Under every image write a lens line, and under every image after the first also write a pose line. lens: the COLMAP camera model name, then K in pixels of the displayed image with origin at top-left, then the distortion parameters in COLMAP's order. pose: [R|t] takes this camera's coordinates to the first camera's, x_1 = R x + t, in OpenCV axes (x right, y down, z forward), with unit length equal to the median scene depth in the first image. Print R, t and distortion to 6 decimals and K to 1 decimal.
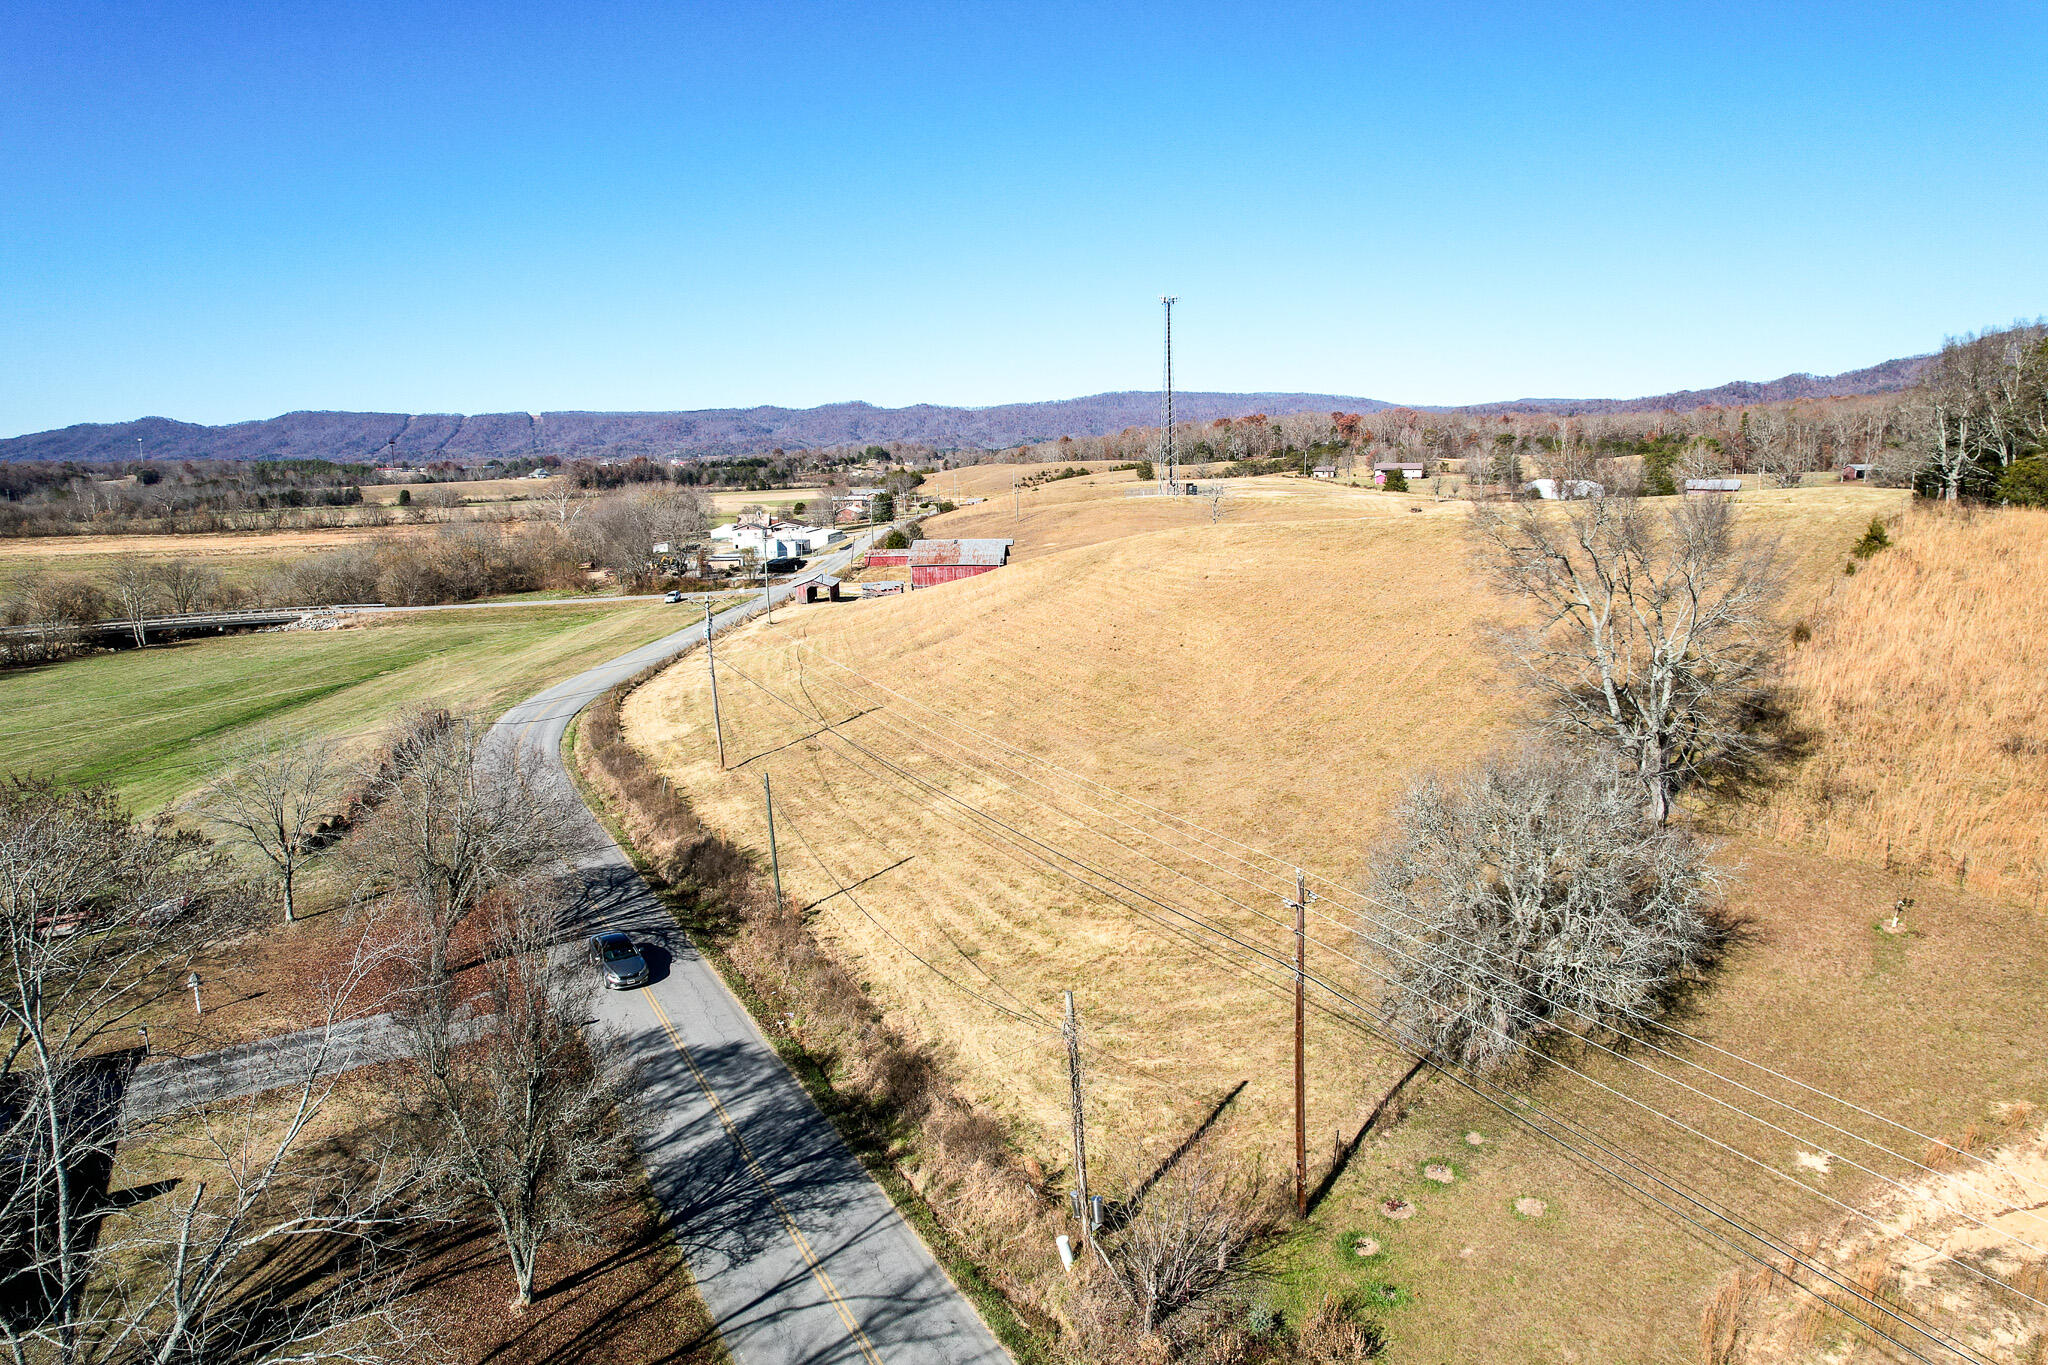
lens RADIAL K [[1309.1, 0, 1025.7], [0, 1309.1, 681.8], [0, 0, 1]] dist [-0.075308, 0.069990]
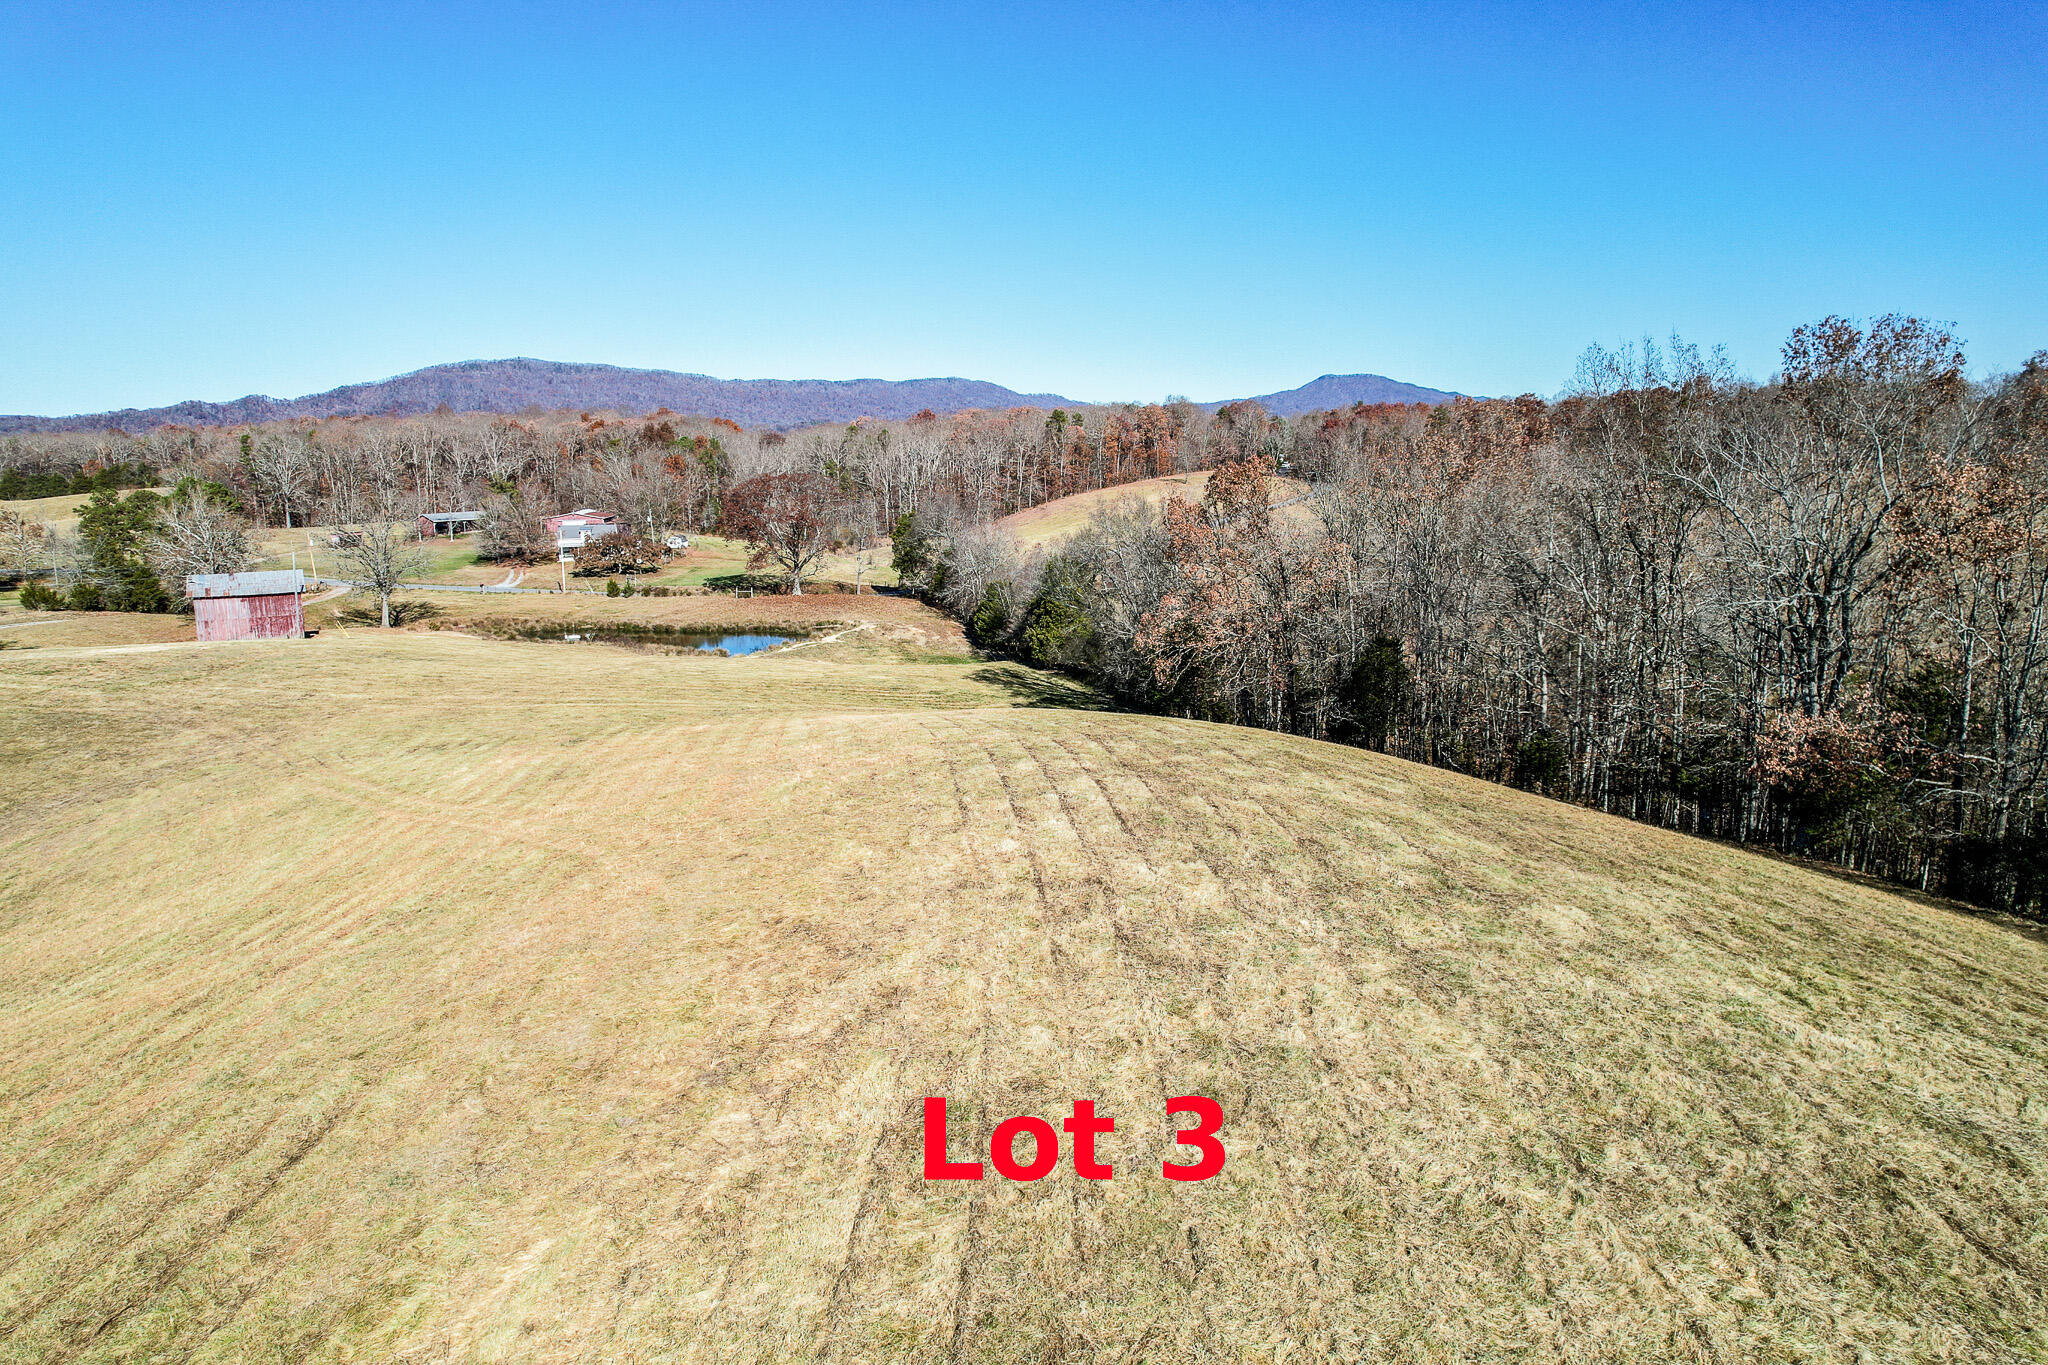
lens RADIAL K [[1309.1, 0, 1025.7], [0, 1309.1, 681.8], [0, 0, 1]] dist [-0.075308, 0.069990]
pose [[0.485751, -0.140824, 0.862679, 0.060675], [0.155723, 0.985090, 0.073124, -0.025486], [-0.860114, 0.098819, 0.500438, 0.121902]]
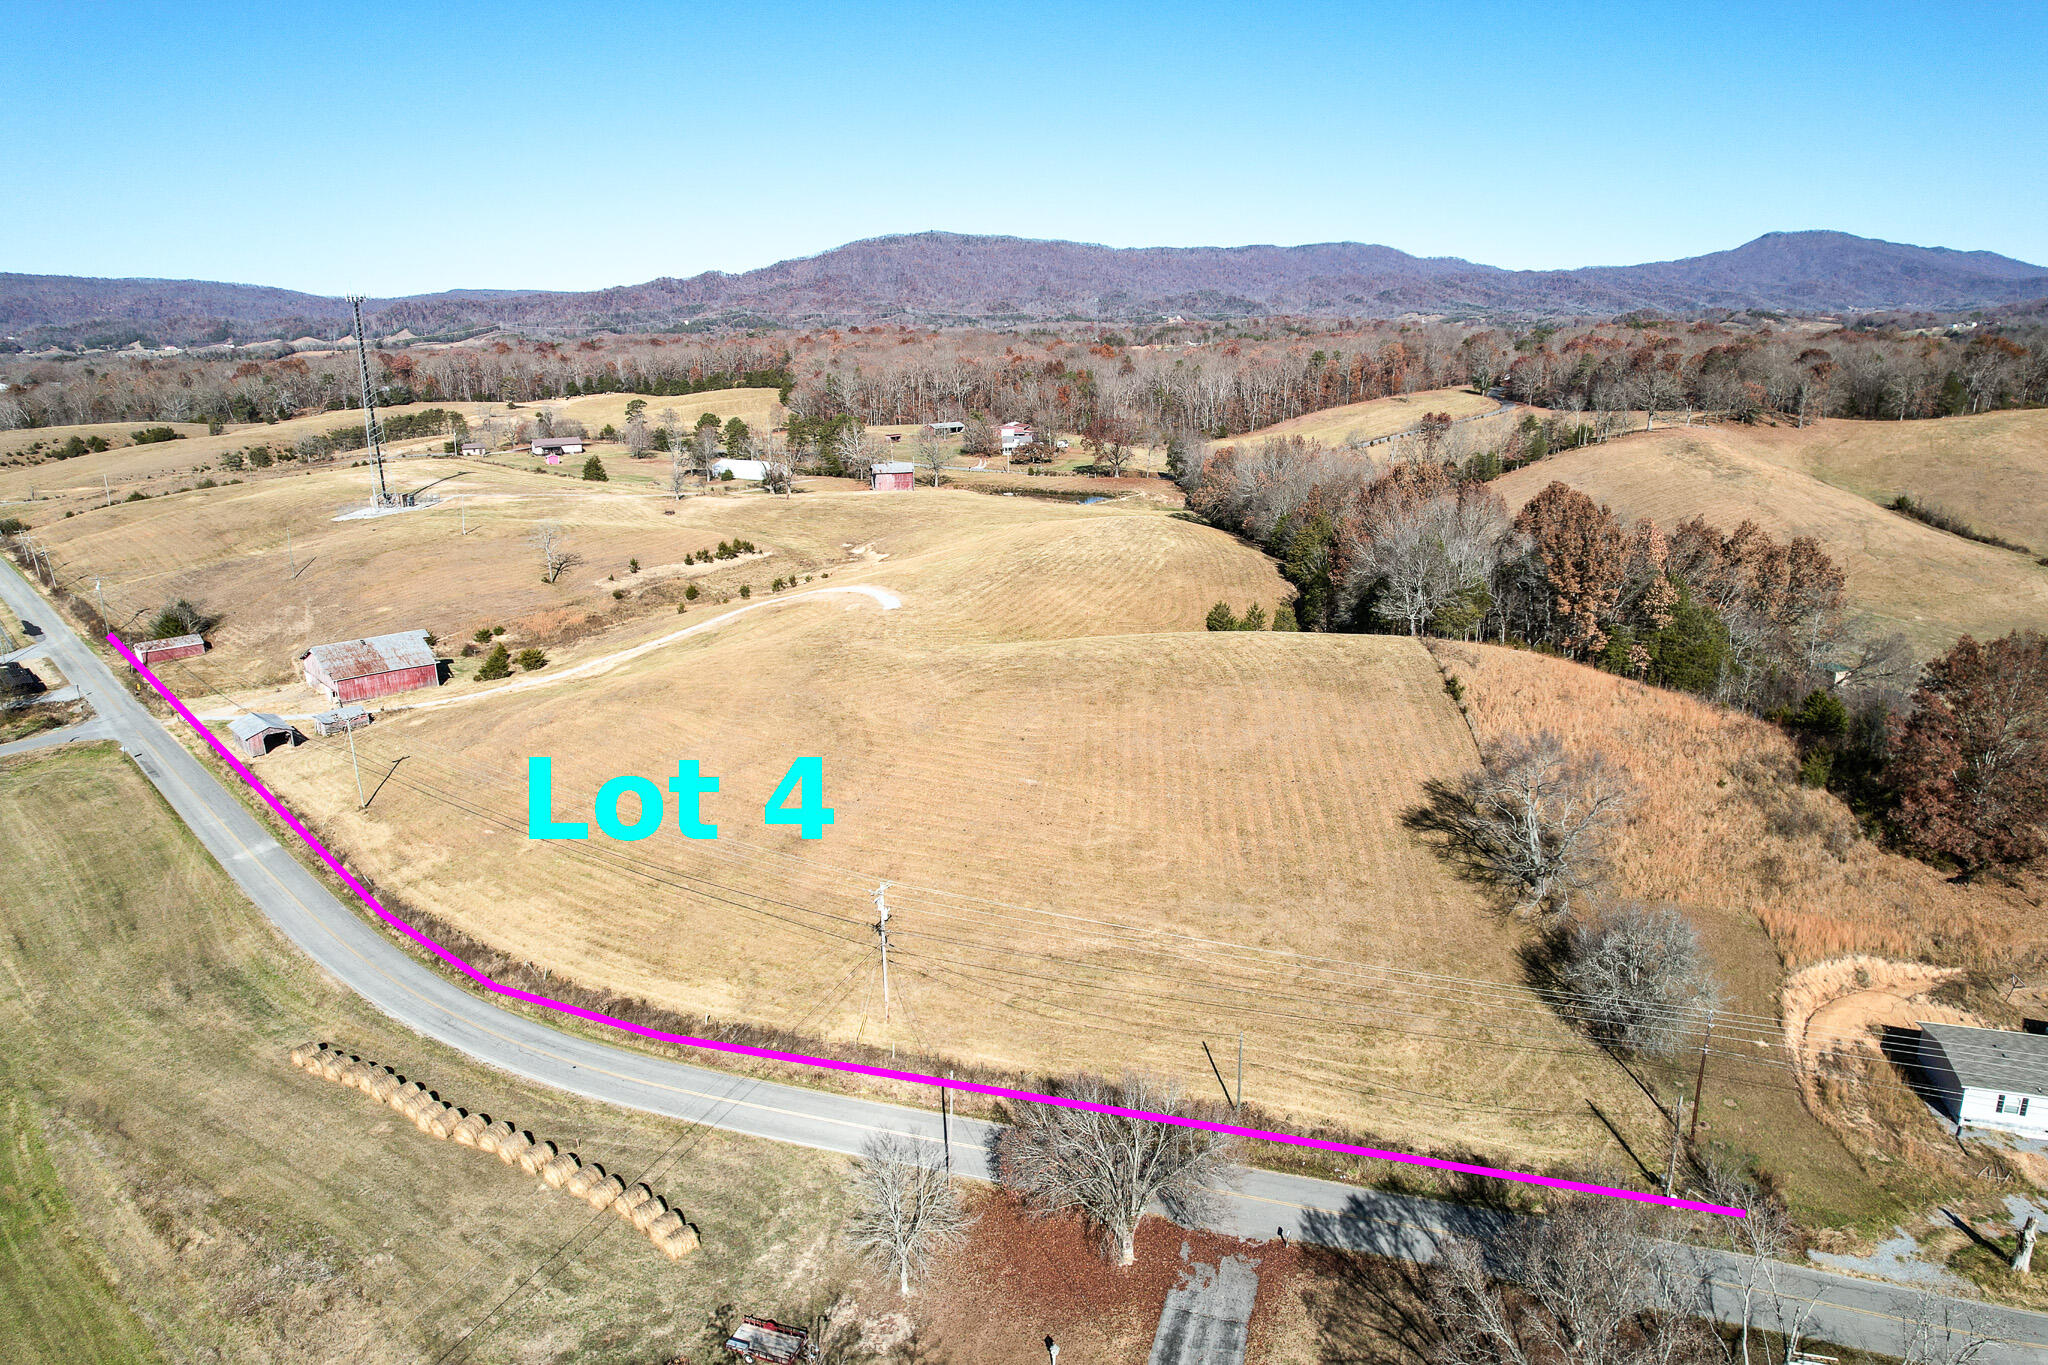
lens RADIAL K [[1309.1, 0, 1025.7], [0, 1309.1, 681.8], [0, 0, 1]] dist [-0.075308, 0.069990]
pose [[0.717104, -0.182236, 0.672719, -0.058006], [0.125038, 0.983190, 0.133053, -0.024639], [-0.685658, -0.011297, 0.727836, 0.003443]]
